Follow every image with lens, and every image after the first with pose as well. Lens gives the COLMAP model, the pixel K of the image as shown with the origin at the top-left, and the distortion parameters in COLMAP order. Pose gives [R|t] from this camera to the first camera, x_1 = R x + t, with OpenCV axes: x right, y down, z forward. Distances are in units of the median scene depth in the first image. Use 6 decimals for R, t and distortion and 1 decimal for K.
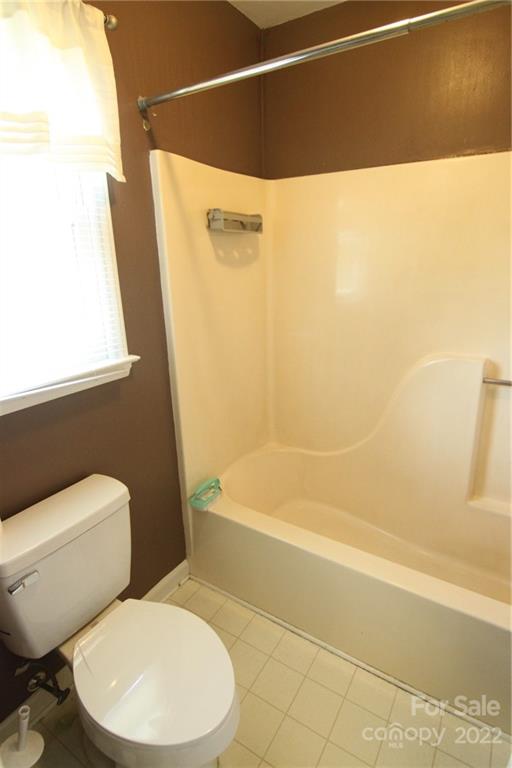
lens RADIAL K [[401.9, 0, 259.6], [0, 401.9, 383.0], [0, 0, 1]] dist [-0.006138, -0.009225]
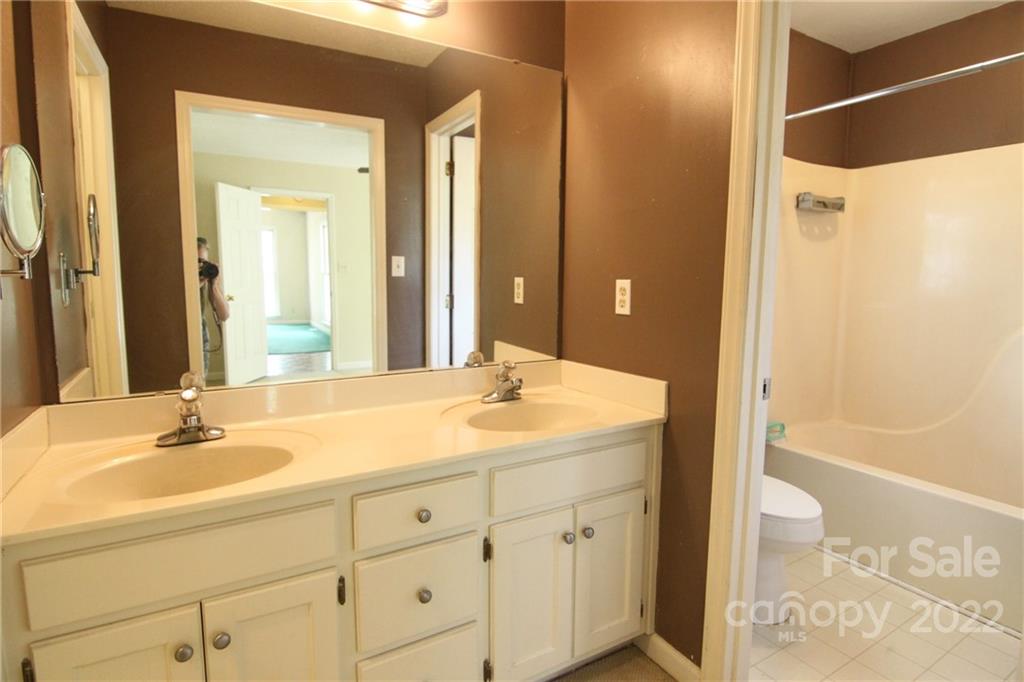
lens RADIAL K [[535.9, 0, 505.7], [0, 535.9, 331.9], [0, 0, 1]] dist [-0.006138, -0.009225]
pose [[0.884751, 0.065348, -0.461459, -0.137009], [-0.156011, 0.974527, -0.161113, 0.396990], [0.439176, 0.214538, 0.872409, -0.758487]]
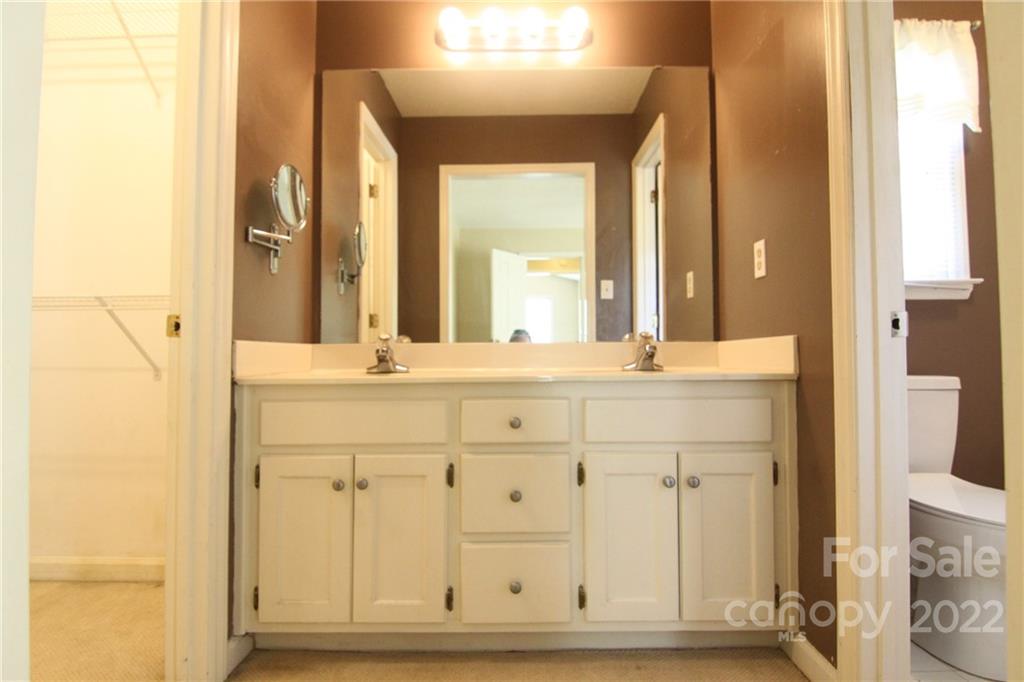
lens RADIAL K [[535.9, 0, 507.3], [0, 535.9, 337.7], [0, 0, 1]] dist [-0.006138, -0.009225]
pose [[0.520859, -0.021102, -0.853382, 0.210160], [-0.264880, 0.946355, -0.185070, 0.591869], [0.811507, 0.322439, 0.487328, -0.578193]]
